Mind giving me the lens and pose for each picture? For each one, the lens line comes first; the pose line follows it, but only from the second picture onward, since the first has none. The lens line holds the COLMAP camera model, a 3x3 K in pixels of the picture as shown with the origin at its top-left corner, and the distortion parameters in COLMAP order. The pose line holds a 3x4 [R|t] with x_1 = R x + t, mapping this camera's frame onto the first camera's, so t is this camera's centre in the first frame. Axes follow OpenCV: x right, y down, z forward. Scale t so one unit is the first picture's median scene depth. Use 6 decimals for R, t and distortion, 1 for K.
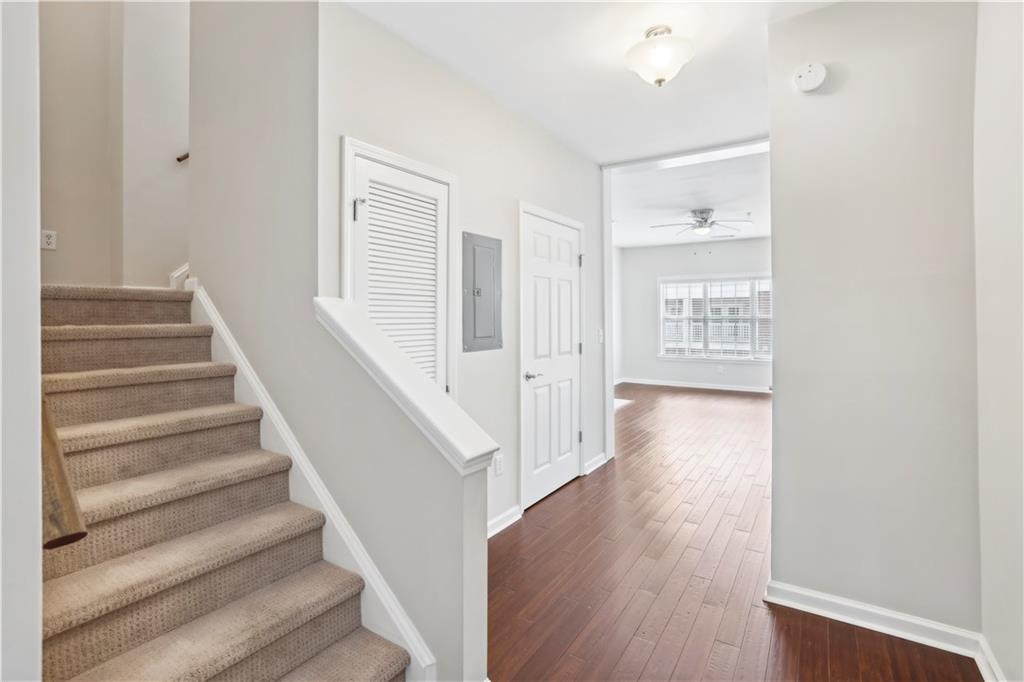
lens RADIAL K [[463.6, 0, 523.9], [0, 463.6, 313.8], [0, 0, 1]] dist [-0.009345, 0.005939]
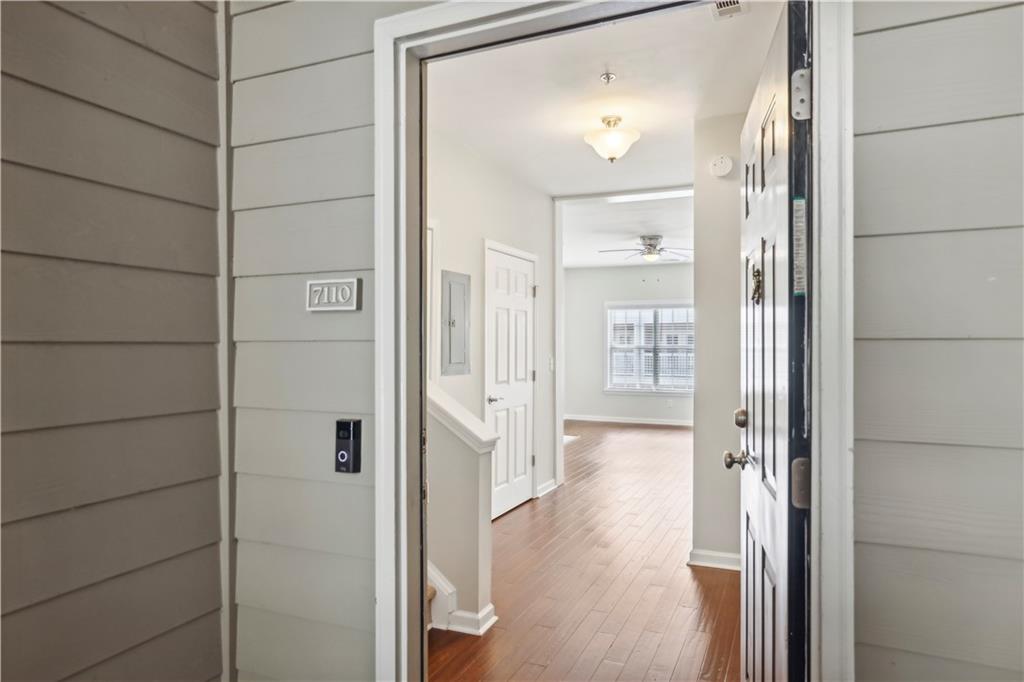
lens RADIAL K [[633.9, 0, 513.4], [0, 633.9, 341.2], [0, 0, 1]] dist [0.067353, 0.001027]
pose [[0.989903, 0.007984, 0.141521, -0.126000], [-0.008104, 0.999967, 0.000274, -0.002947], [-0.141514, -0.001418, 0.989935, -0.403928]]
